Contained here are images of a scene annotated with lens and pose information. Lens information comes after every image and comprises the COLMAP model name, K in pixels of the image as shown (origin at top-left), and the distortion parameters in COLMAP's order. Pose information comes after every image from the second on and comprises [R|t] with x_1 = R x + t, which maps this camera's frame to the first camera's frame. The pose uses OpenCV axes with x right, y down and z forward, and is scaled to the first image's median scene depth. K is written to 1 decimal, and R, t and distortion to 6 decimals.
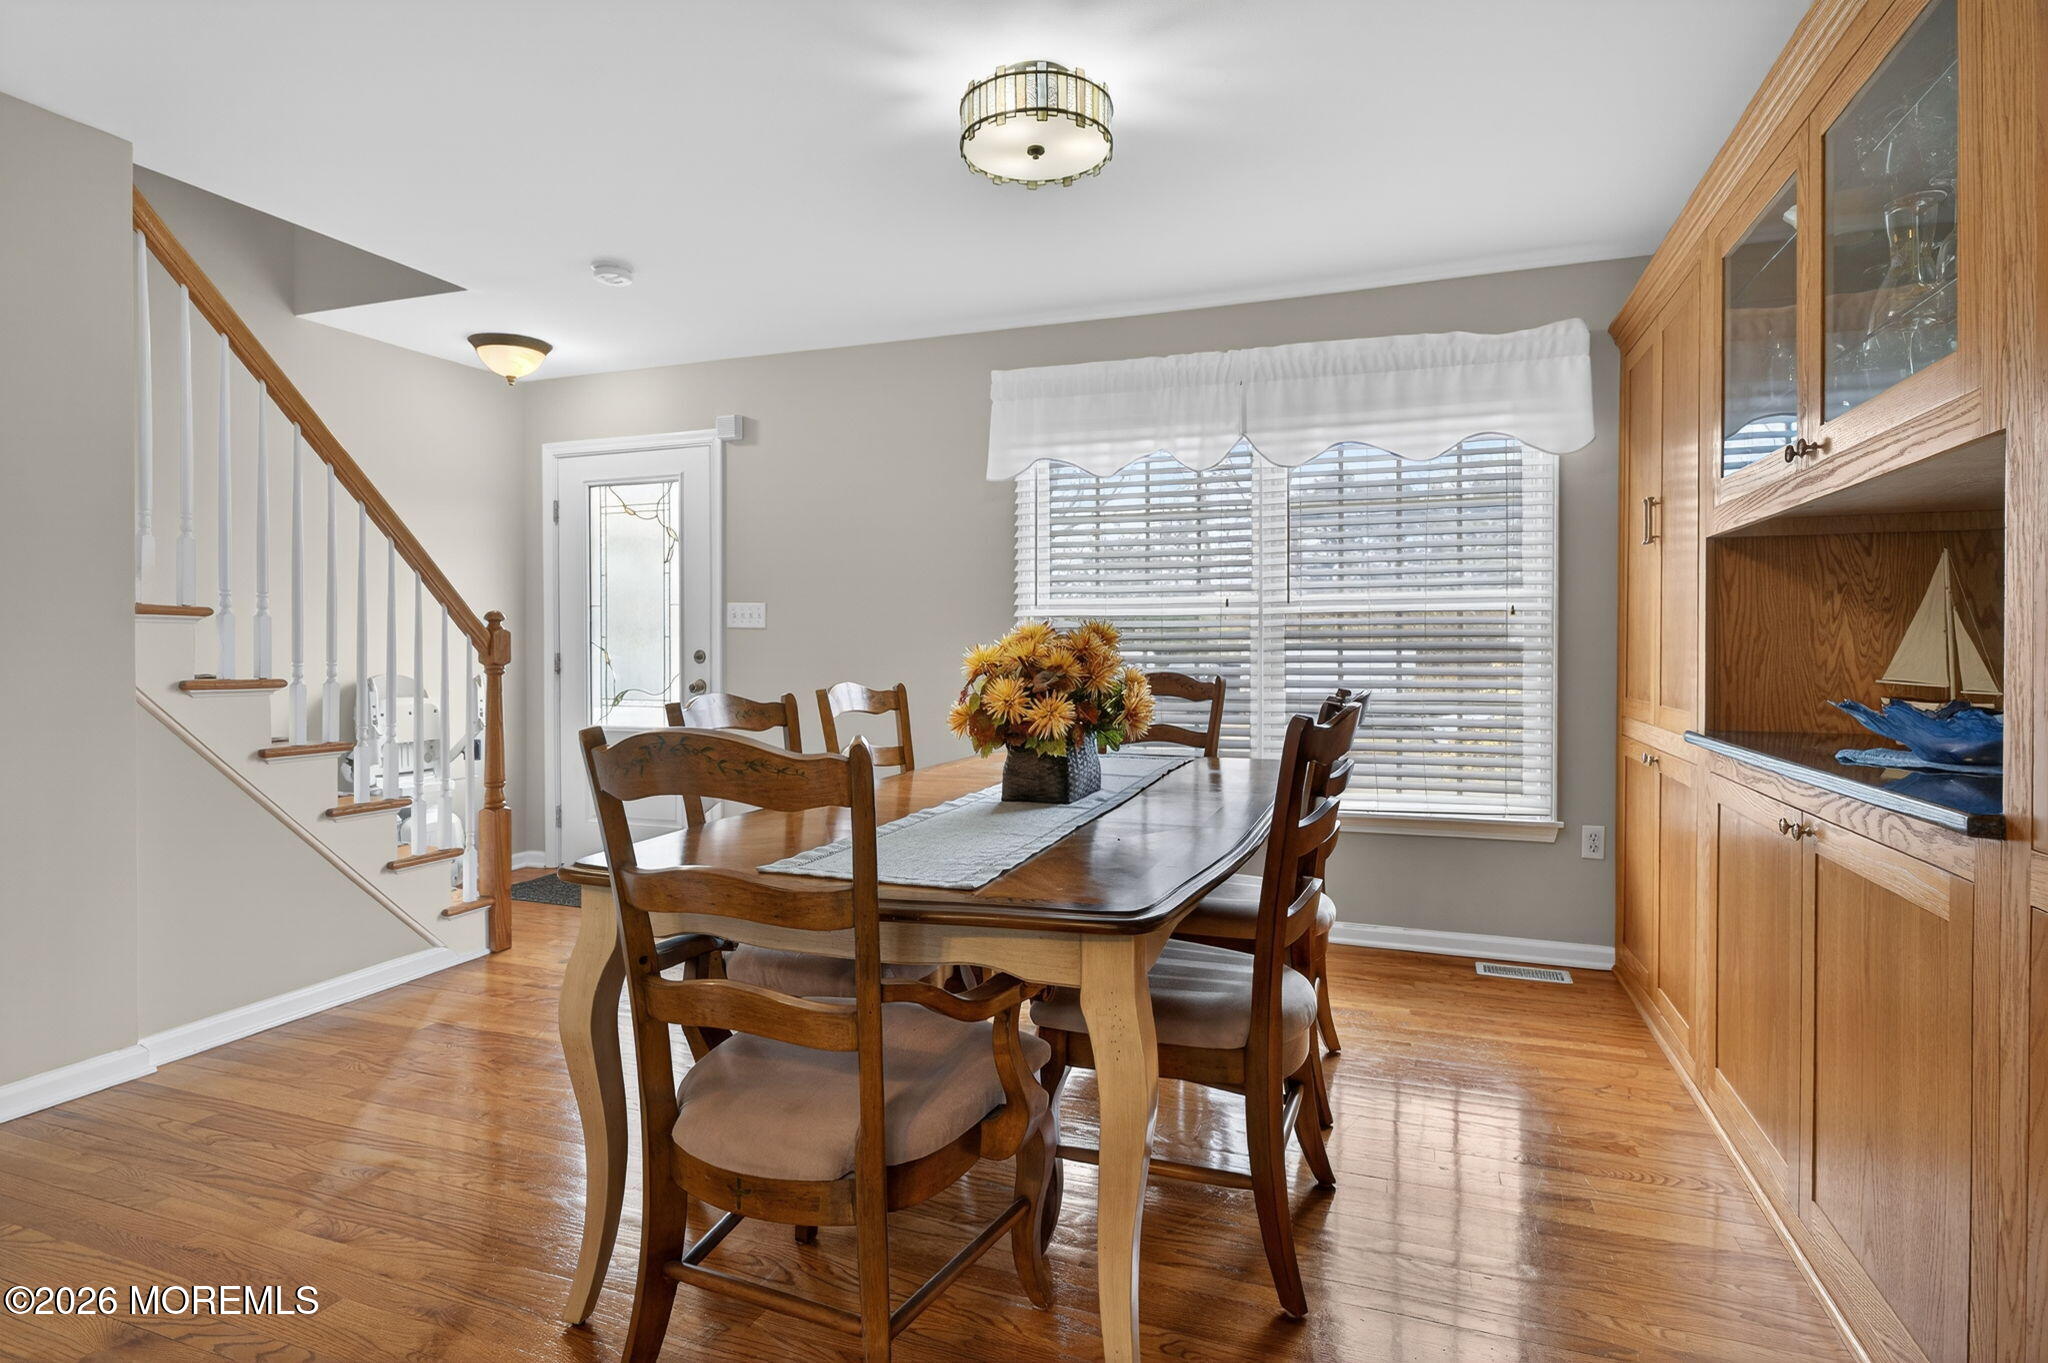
lens RADIAL K [[1067.1, 0, 1021.0], [0, 1067.1, 676.3], [0, 0, 1]] dist [-0.005767, 0.005913]
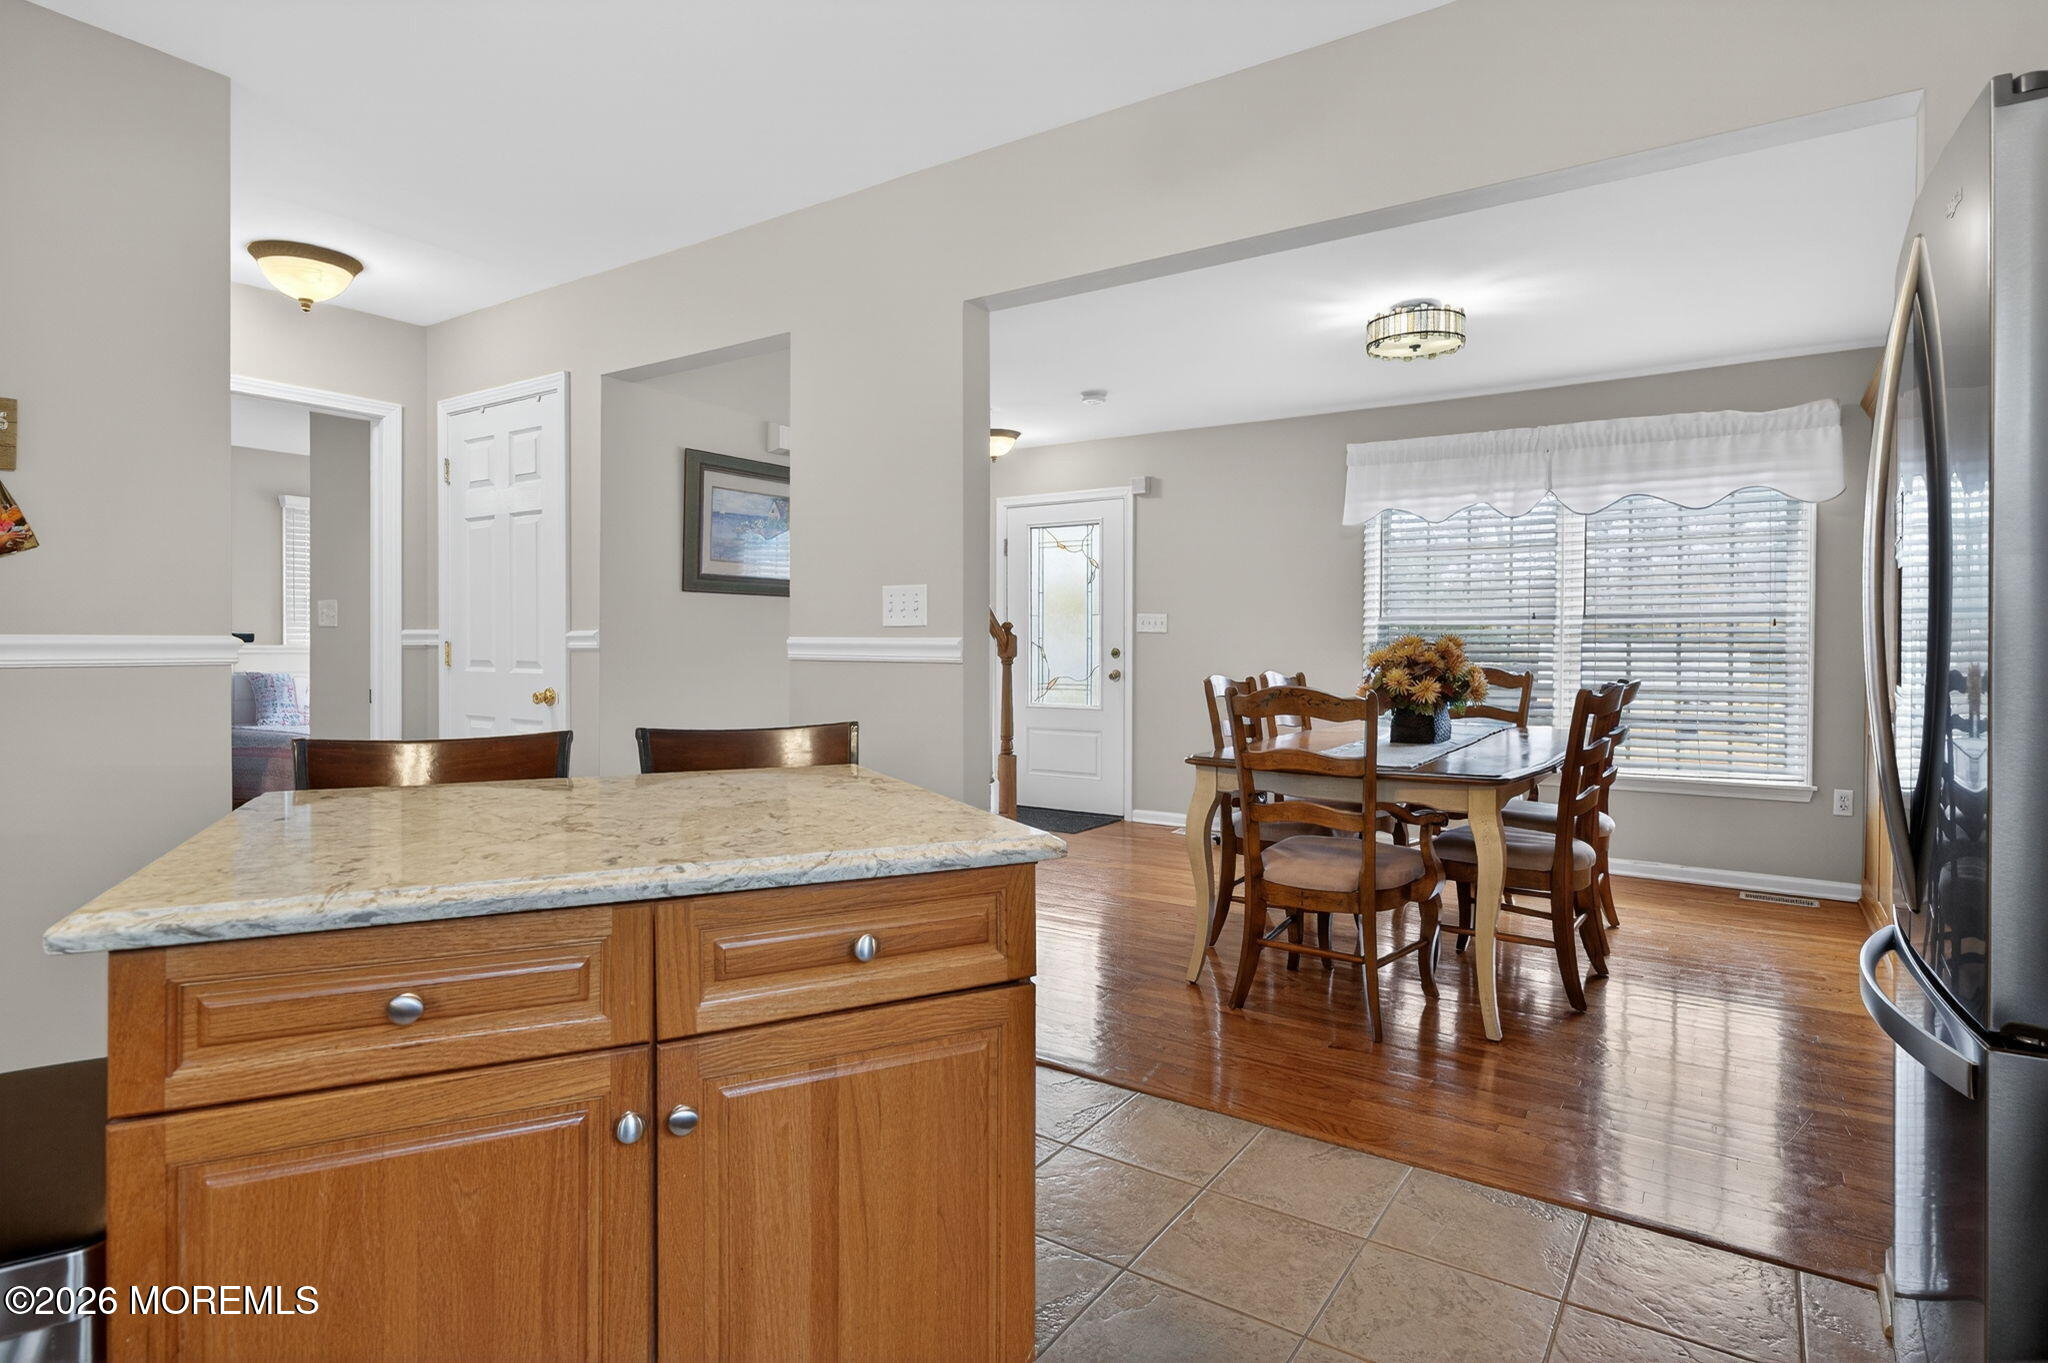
lens RADIAL K [[1067.1, 0, 1022.7], [0, 1067.1, 664.6], [0, 0, 1]] dist [-0.005767, 0.005913]
pose [[0.969533, 0.009949, -0.244759, -0.105218], [-0.011731, 0.999914, -0.005823, 0.007761], [0.244680, 0.008517, 0.969567, -0.468867]]
